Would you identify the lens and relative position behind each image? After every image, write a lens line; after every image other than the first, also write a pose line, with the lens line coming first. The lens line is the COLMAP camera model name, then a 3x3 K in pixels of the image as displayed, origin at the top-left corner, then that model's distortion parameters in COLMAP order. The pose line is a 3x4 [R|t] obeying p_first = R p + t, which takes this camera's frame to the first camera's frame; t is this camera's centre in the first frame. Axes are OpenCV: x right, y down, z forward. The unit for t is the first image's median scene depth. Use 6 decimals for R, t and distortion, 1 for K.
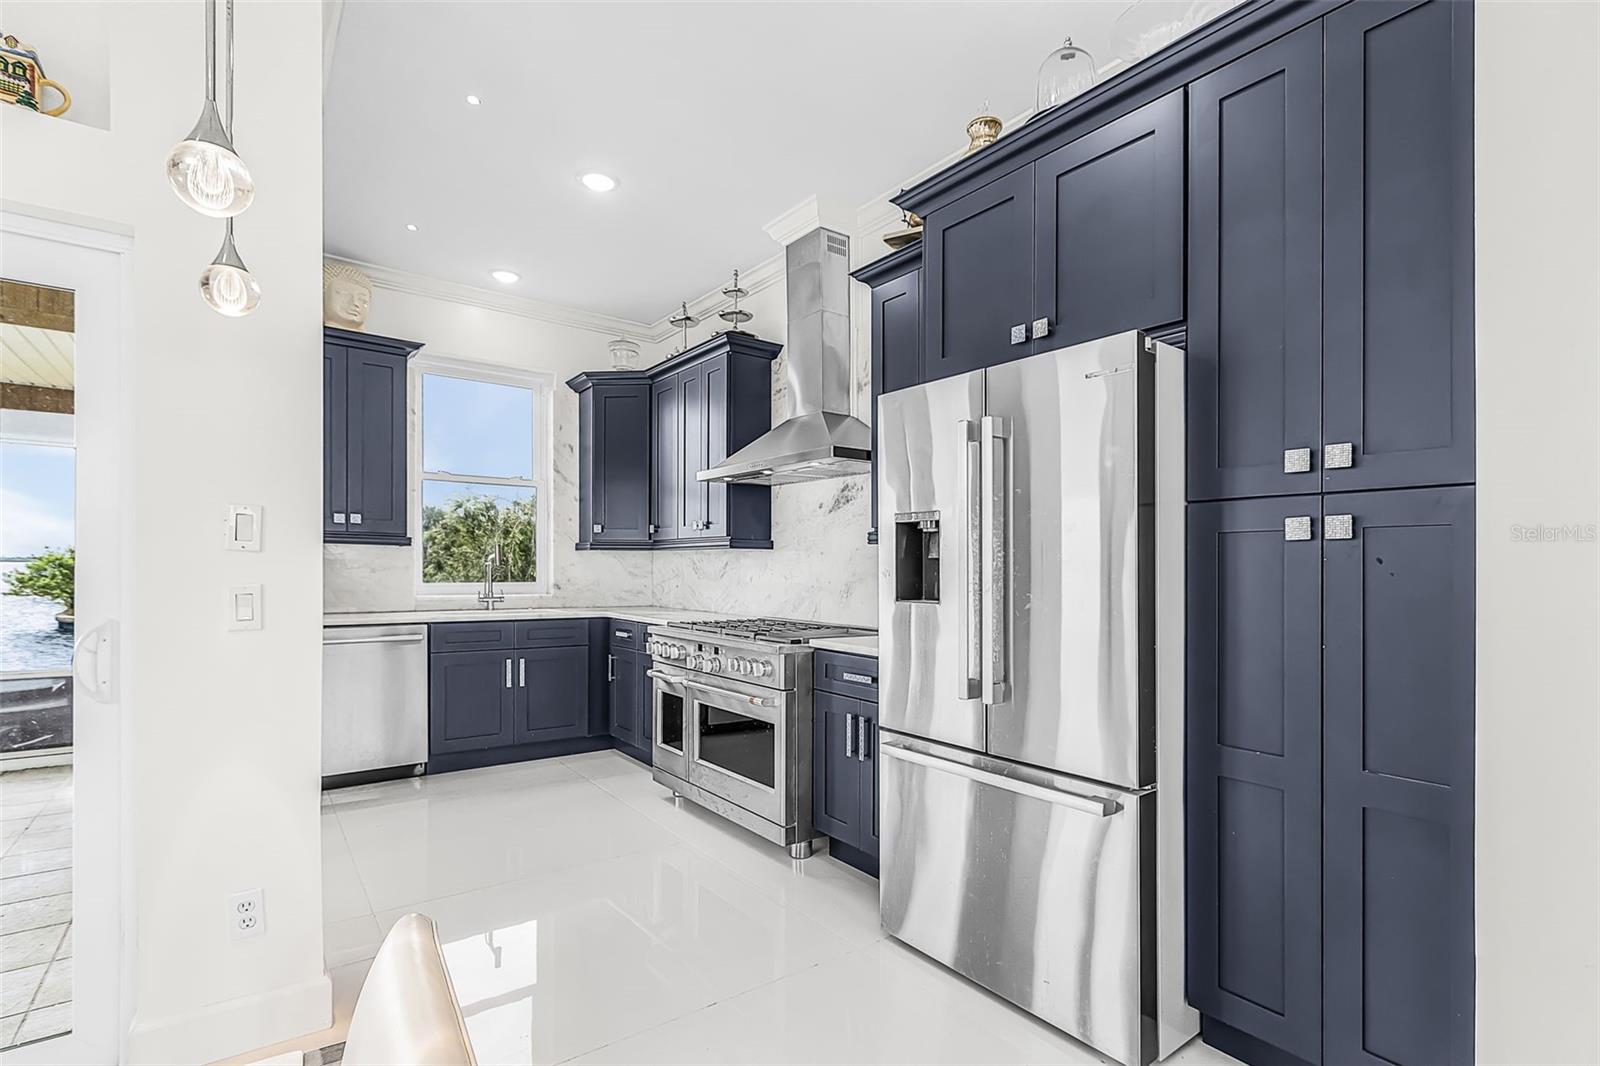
lens RADIAL K [[752.4, 0, 823.1], [0, 752.4, 580.2], [0, 0, 1]] dist [0.006479, -0.002102]
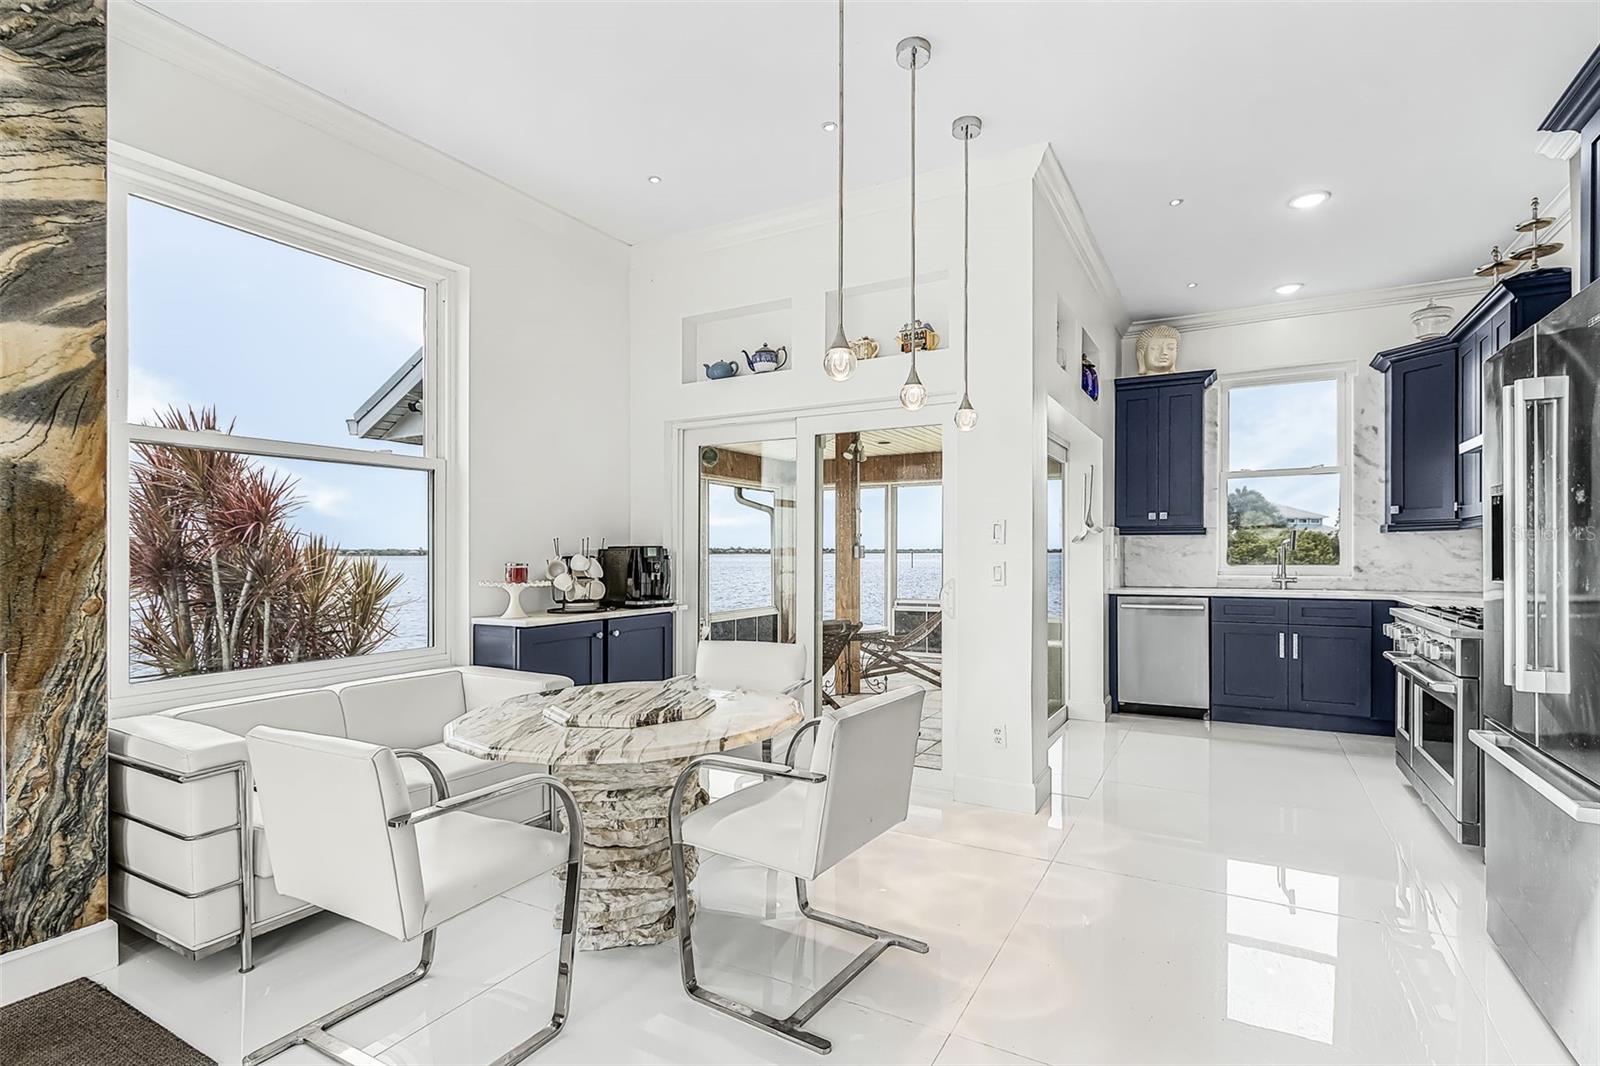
lens RADIAL K [[752.4, 0, 824.3], [0, 752.4, 558.4], [0, 0, 1]] dist [0.006479, -0.002102]
pose [[0.408035, -0.003884, -0.912958, 0.306601], [-0.005204, 0.999965, -0.006580, 0.004737], [0.912952, 0.007436, 0.408000, -0.073324]]
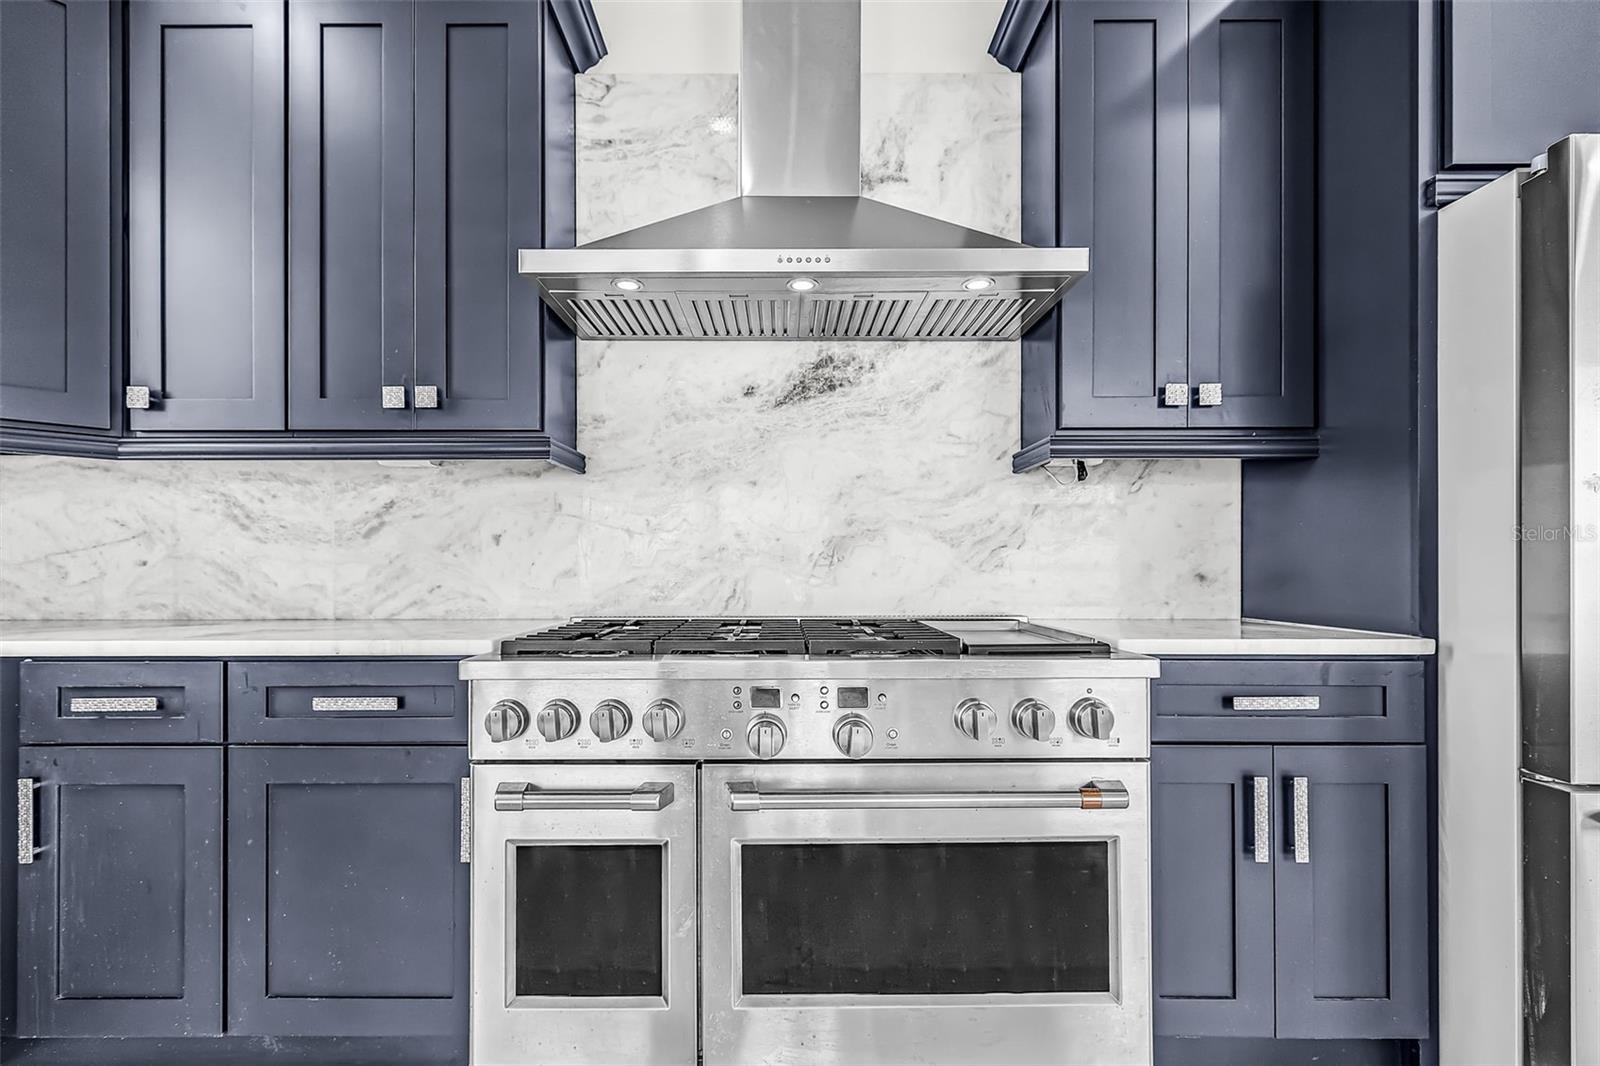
lens RADIAL K [[752.4, 0, 776.6], [0, 752.4, 565.1], [0, 0, 1]] dist [0.006479, -0.002102]
pose [[0.616773, -0.009312, 0.787086, -0.337827], [0.019077, 0.999813, -0.003121, 0.018777], [-0.786909, 0.016940, 0.616836, 0.566171]]
